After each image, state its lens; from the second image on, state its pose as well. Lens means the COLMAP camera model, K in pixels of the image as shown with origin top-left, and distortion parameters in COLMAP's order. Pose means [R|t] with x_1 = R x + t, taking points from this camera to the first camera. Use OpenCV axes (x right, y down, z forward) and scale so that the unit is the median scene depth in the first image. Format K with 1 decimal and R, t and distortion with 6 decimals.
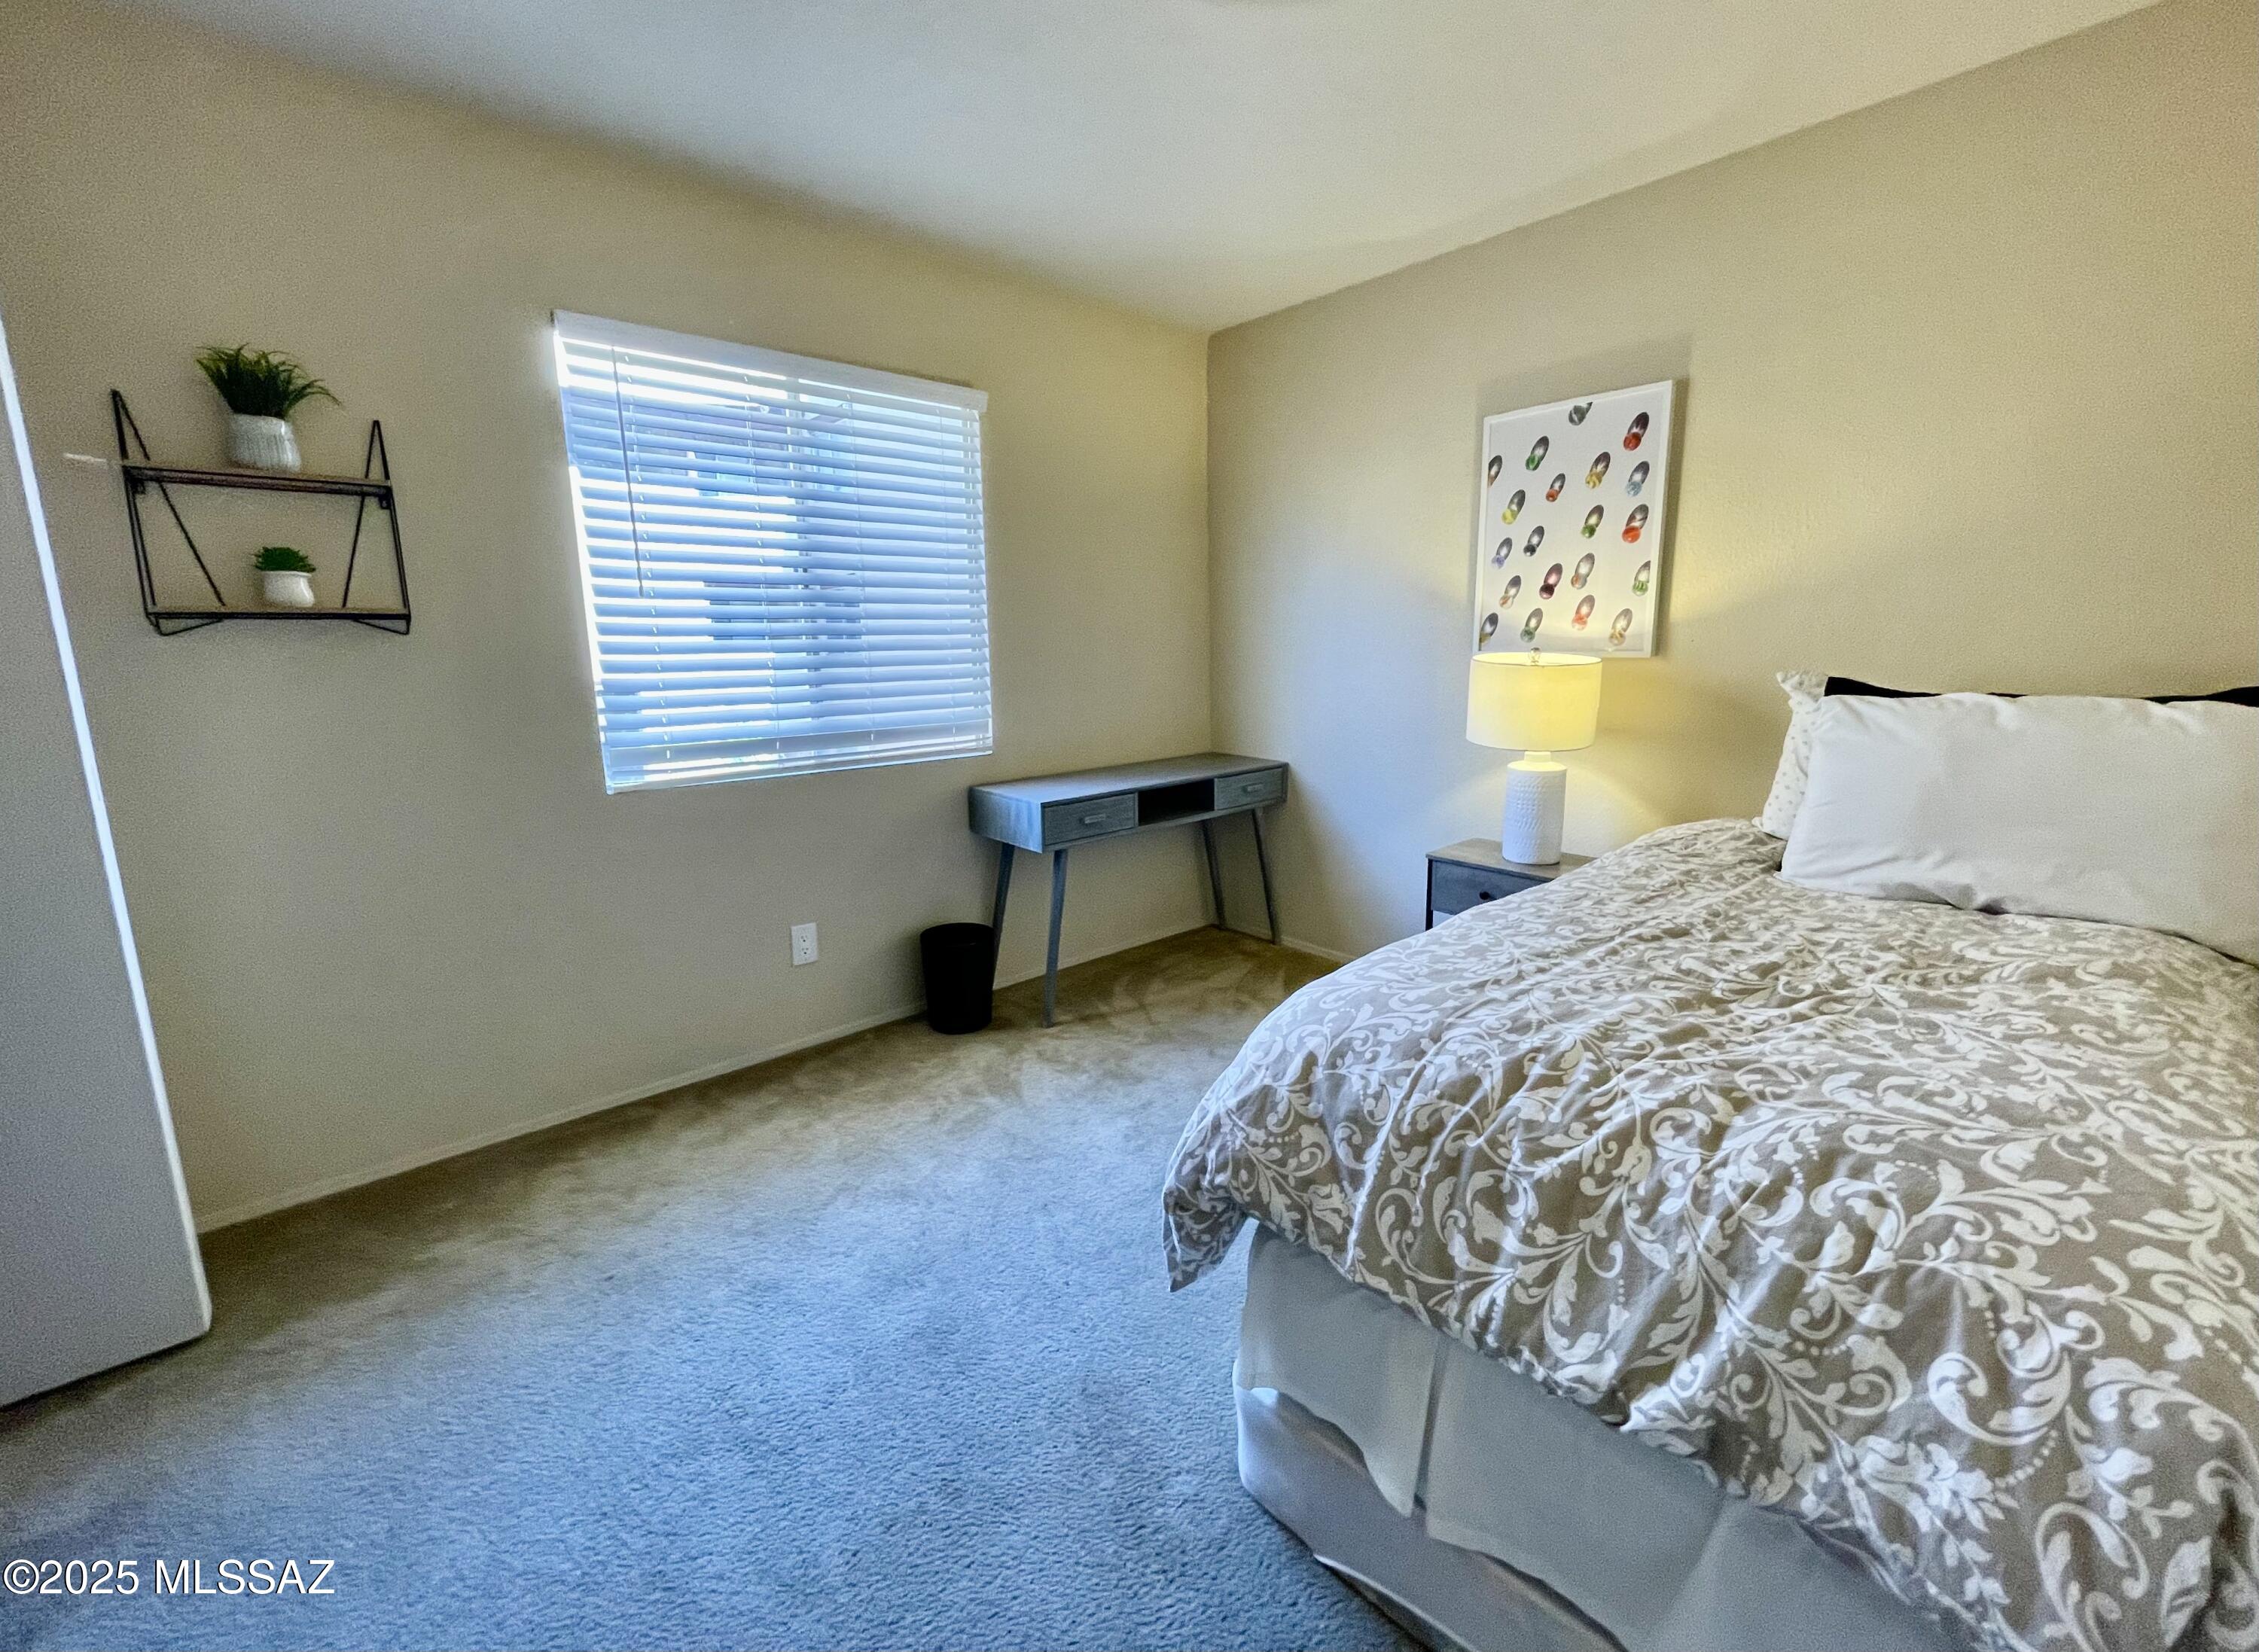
lens RADIAL K [[911.8, 0, 1135.6], [0, 911.8, 808.8], [0, 0, 1]] dist [-0.004382, -0.000335]
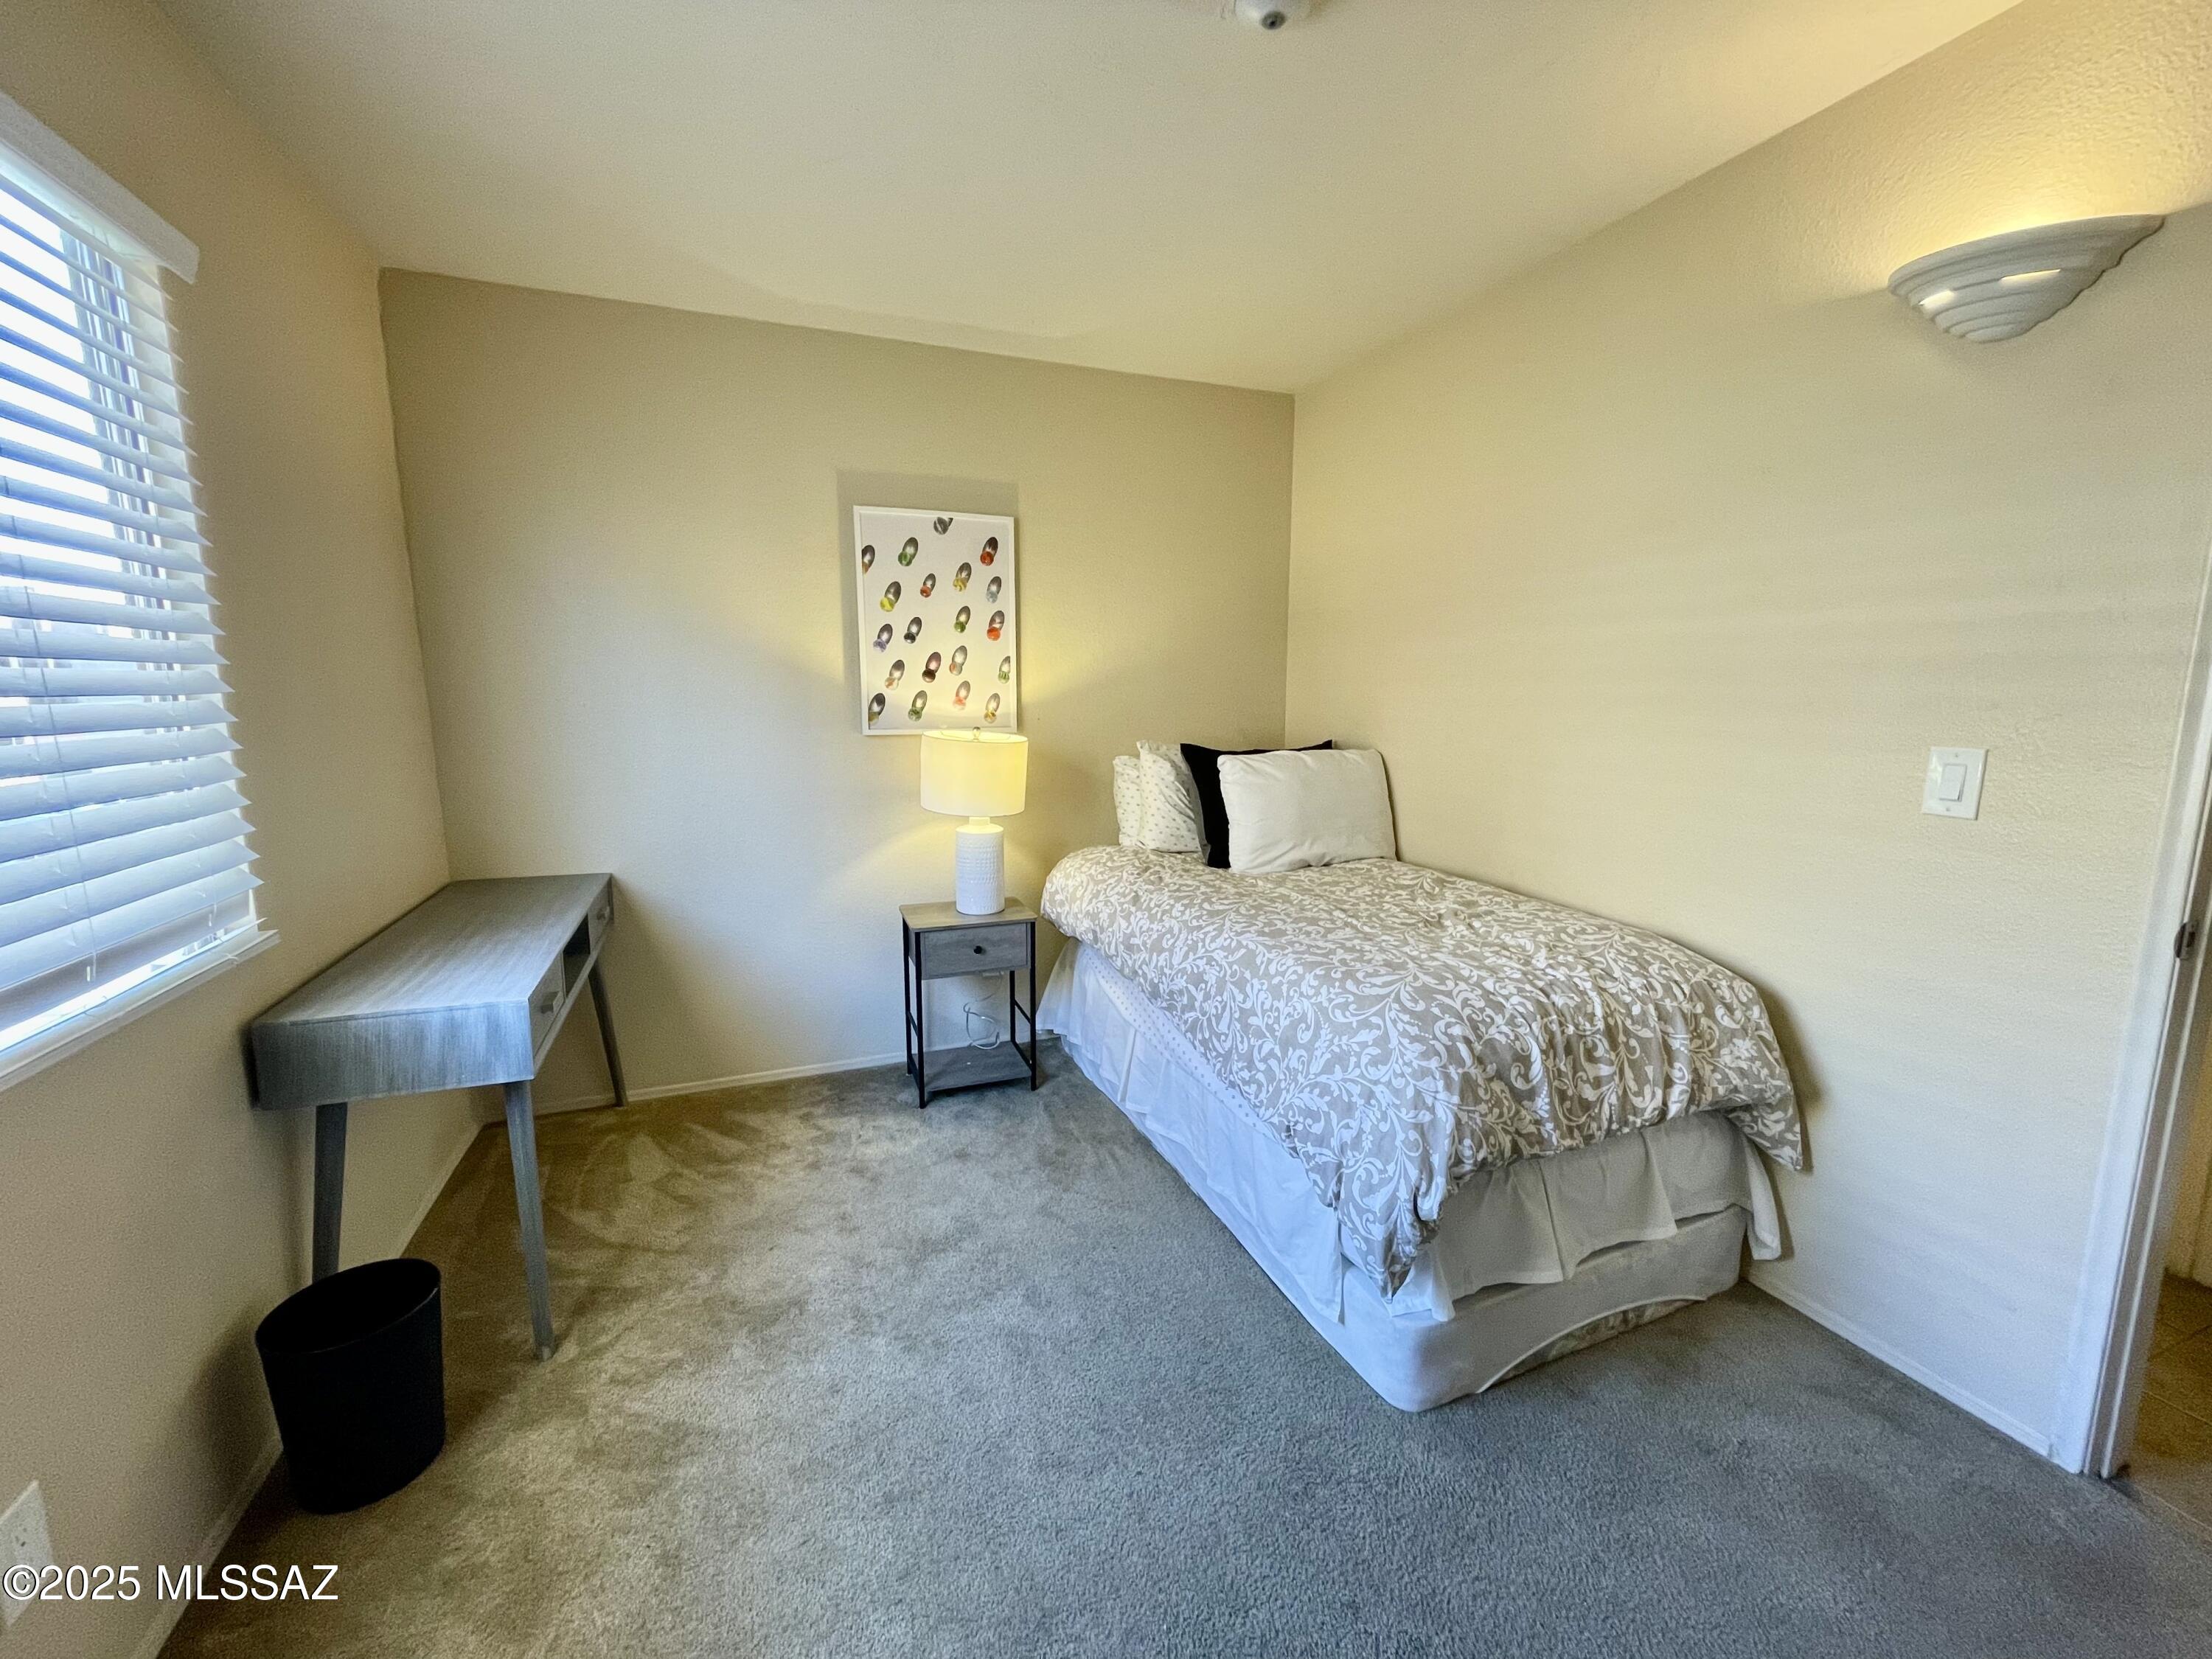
lens RADIAL K [[892.8, 0, 1110.9], [0, 892.8, 831.4], [0, 0, 1]] dist [-0.004382, -0.000335]
pose [[0.340078, -0.134979, 0.930660, -0.568757], [0.165472, 0.982793, 0.082074, -0.112138], [-0.925725, 0.126087, 0.356562, 0.460719]]
